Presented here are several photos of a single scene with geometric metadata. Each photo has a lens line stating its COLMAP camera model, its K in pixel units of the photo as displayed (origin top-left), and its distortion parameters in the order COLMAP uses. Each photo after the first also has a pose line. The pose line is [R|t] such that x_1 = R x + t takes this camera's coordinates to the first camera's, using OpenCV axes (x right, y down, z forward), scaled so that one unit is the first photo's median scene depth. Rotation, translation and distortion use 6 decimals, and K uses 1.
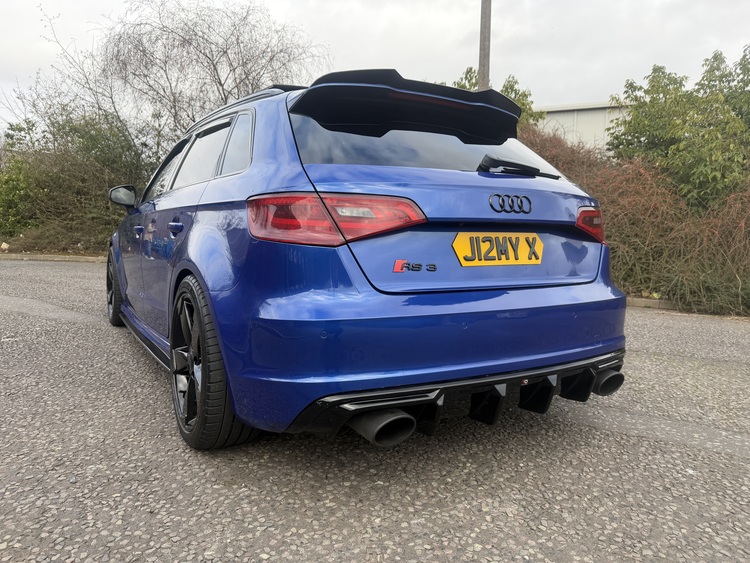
lens RADIAL K [[529.0, 0, 375.0], [0, 529.0, 281.5], [0, 0, 1]] dist [0.003733, -0.005805]
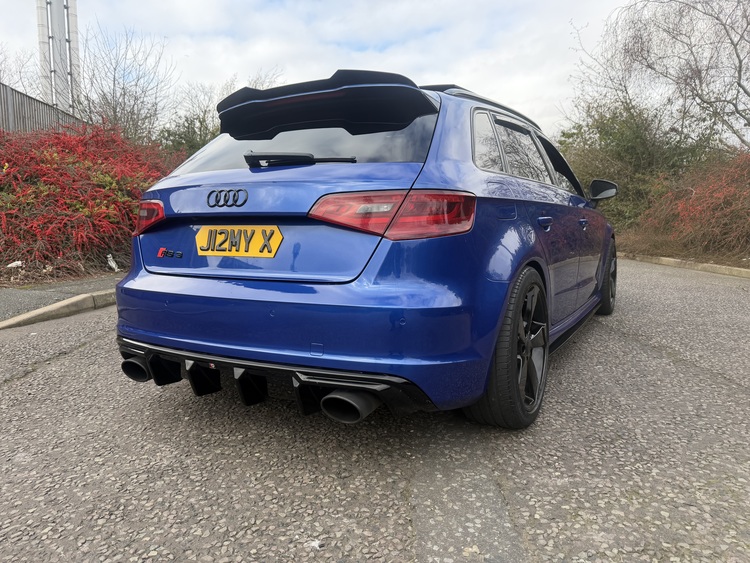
lens RADIAL K [[529.0, 0, 375.0], [0, 529.0, 281.5], [0, 0, 1]] dist [0.003733, -0.005805]
pose [[0.495957, 0.080979, -0.864563, 1.312614], [-0.068144, 0.996201, 0.054218, -0.057993], [0.865669, 0.032025, 0.499591, 0.721969]]
